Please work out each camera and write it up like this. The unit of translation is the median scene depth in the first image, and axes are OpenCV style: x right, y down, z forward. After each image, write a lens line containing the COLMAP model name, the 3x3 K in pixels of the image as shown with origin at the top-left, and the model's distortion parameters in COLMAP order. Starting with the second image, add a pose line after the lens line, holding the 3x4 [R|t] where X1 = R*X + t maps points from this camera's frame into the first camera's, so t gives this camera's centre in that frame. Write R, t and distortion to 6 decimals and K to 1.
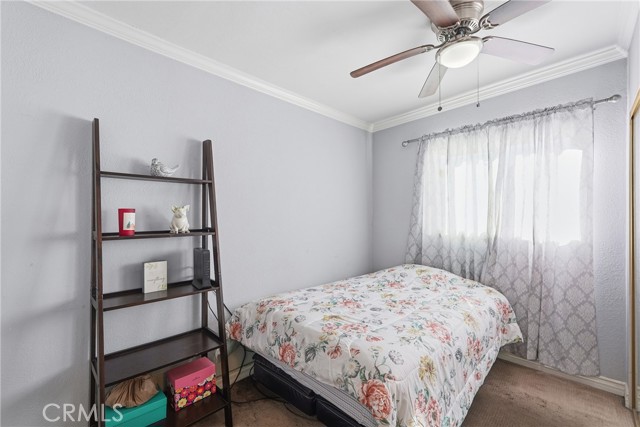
lens RADIAL K [[289.9, 0, 320.7], [0, 289.9, 212.8], [0, 0, 1]] dist [-0.013163, 0.007942]
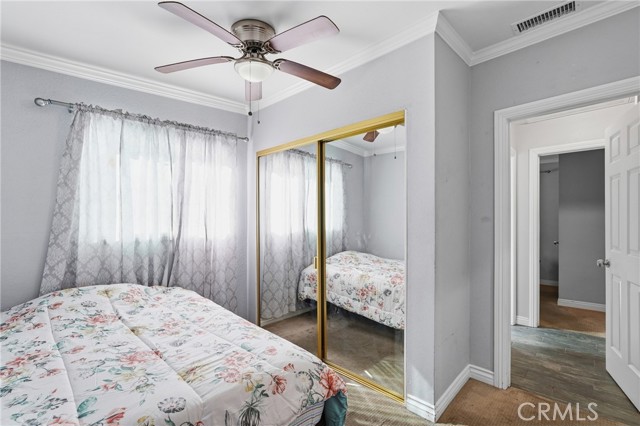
lens RADIAL K [[289.9, 0, 320.7], [0, 289.9, 216.6], [0, 0, 1]] dist [-0.013163, 0.007942]
pose [[-0.013048, -0.001089, 0.999914, -0.430775], [-0.003354, 0.999994, 0.001046, 0.008198], [-0.999909, -0.003340, -0.013051, 0.512100]]
